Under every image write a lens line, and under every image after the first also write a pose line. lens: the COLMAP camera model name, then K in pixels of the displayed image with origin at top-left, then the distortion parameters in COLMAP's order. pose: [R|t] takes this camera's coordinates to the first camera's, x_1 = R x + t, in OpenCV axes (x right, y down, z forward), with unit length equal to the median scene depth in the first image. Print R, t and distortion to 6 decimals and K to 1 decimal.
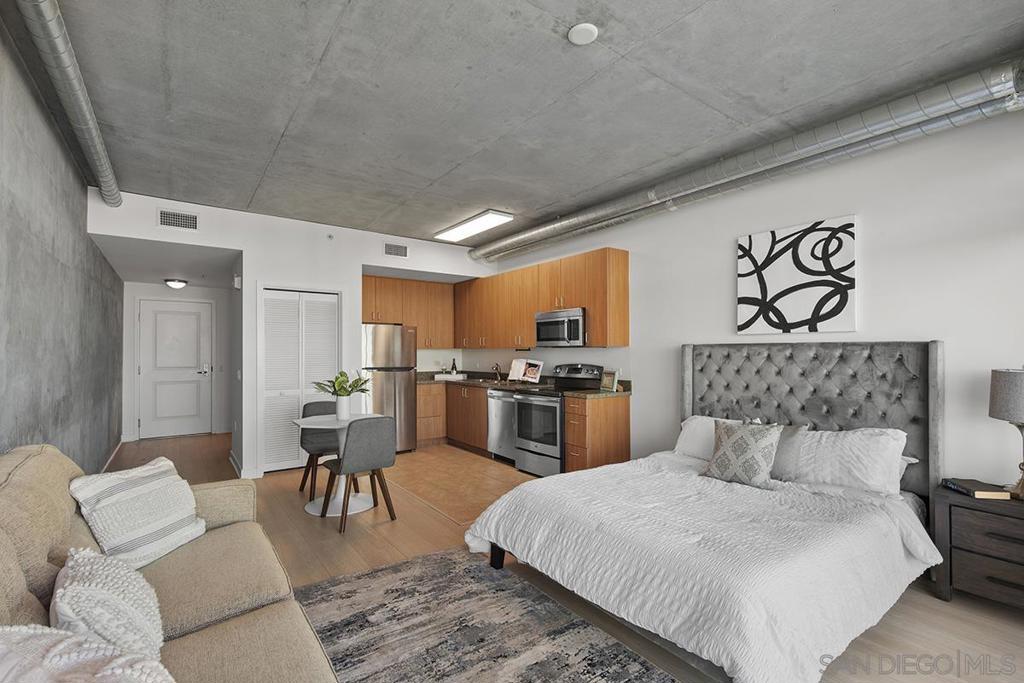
lens RADIAL K [[453.1, 0, 511.3], [0, 453.1, 350.2], [0, 0, 1]] dist [0.005848, -0.002457]
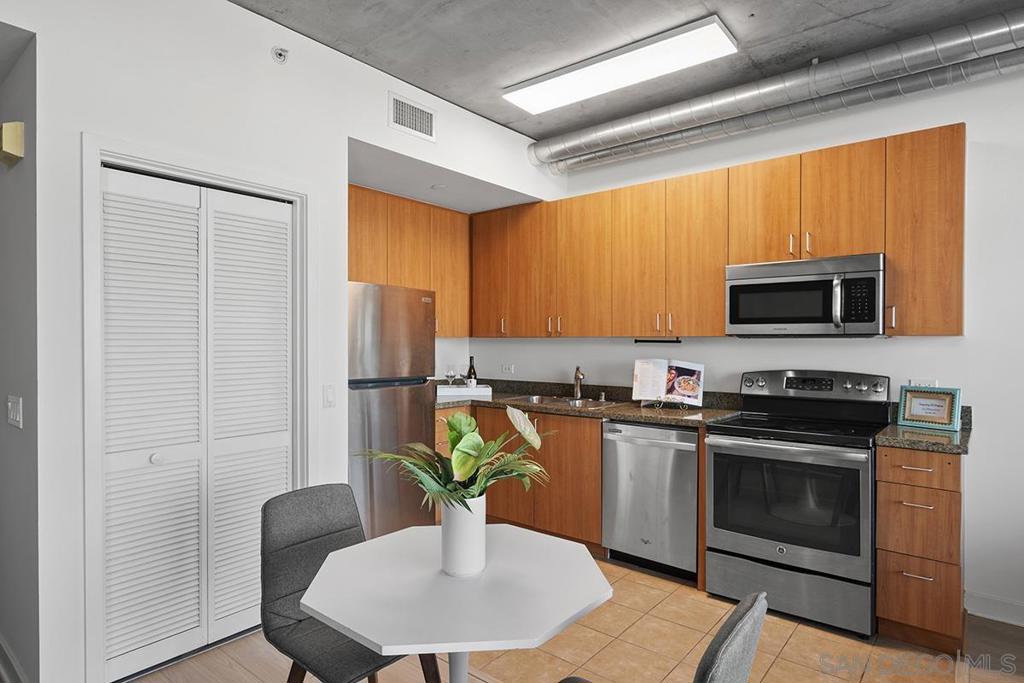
lens RADIAL K [[563.9, 0, 514.5], [0, 563.9, 347.4], [0, 0, 1]] dist [-0.008011, 0.003672]
pose [[0.969321, 0.002463, 0.245785, -0.372144], [-0.005642, 0.999909, 0.012234, -0.000819], [-0.245733, -0.013245, 0.969247, 0.547679]]
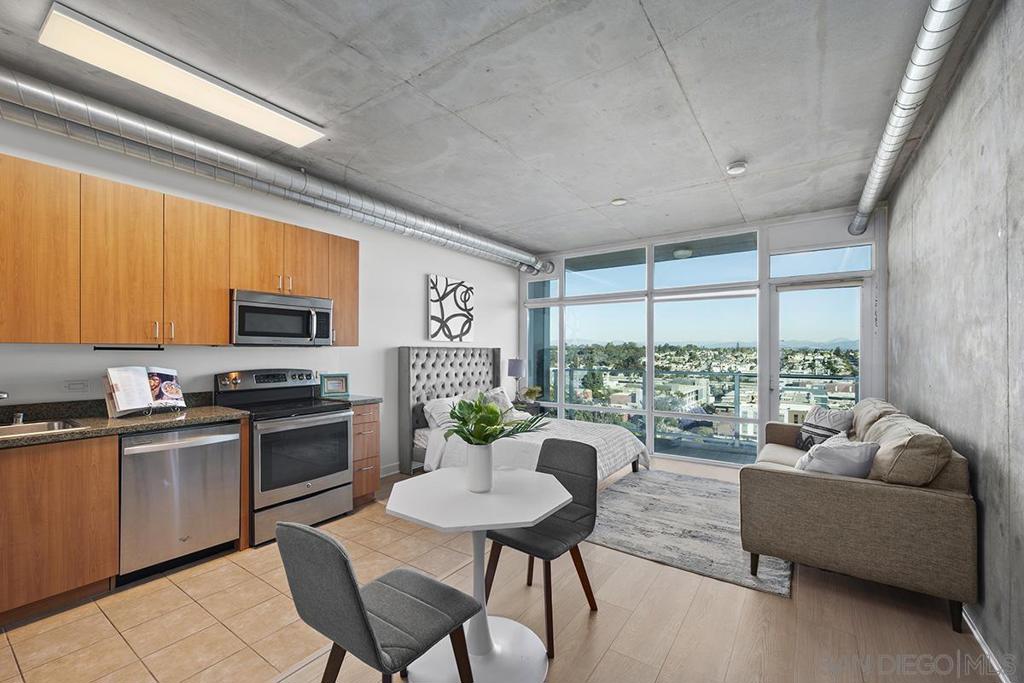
lens RADIAL K [[419.7, 0, 513.1], [0, 419.7, 350.2], [0, 0, 1]] dist [-0.007380, -0.000037]
pose [[-0.320120, 0.003216, 0.947371, -0.708626], [-0.005311, 0.999972, -0.005189, 0.001855], [-0.947362, -0.006692, -0.320094, 0.967019]]
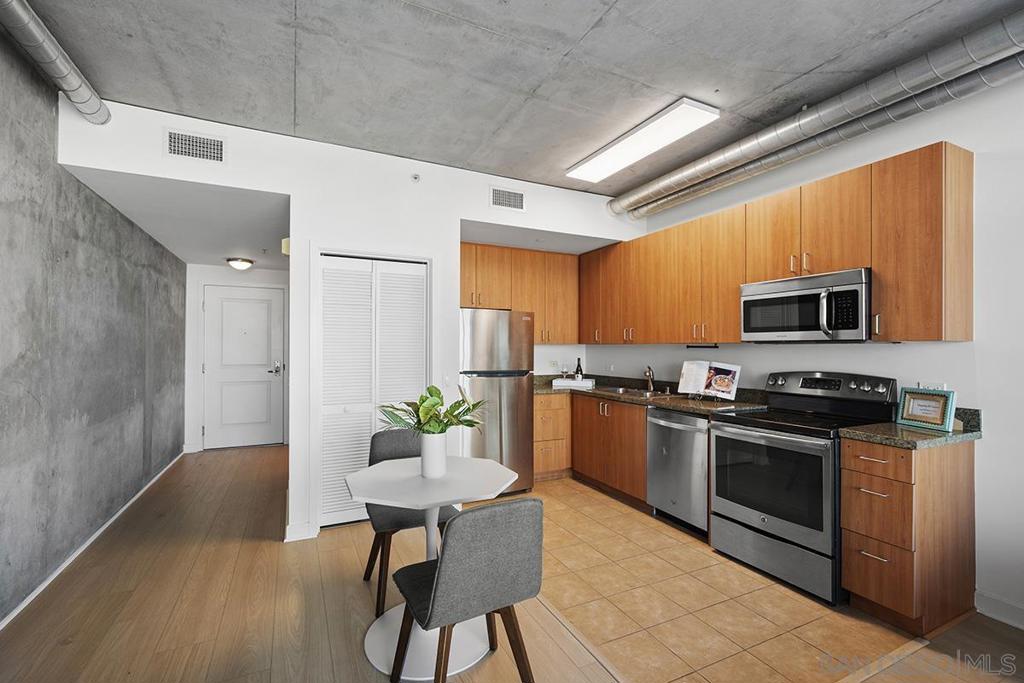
lens RADIAL K [[453.1, 0, 514.0], [0, 453.1, 347.1], [0, 0, 1]] dist [0.005848, -0.002457]
pose [[0.984735, 0.004866, -0.173993, -0.160067], [-0.004151, 0.999981, 0.004476, -0.002106], [0.174012, -0.003685, 0.984737, 0.423691]]
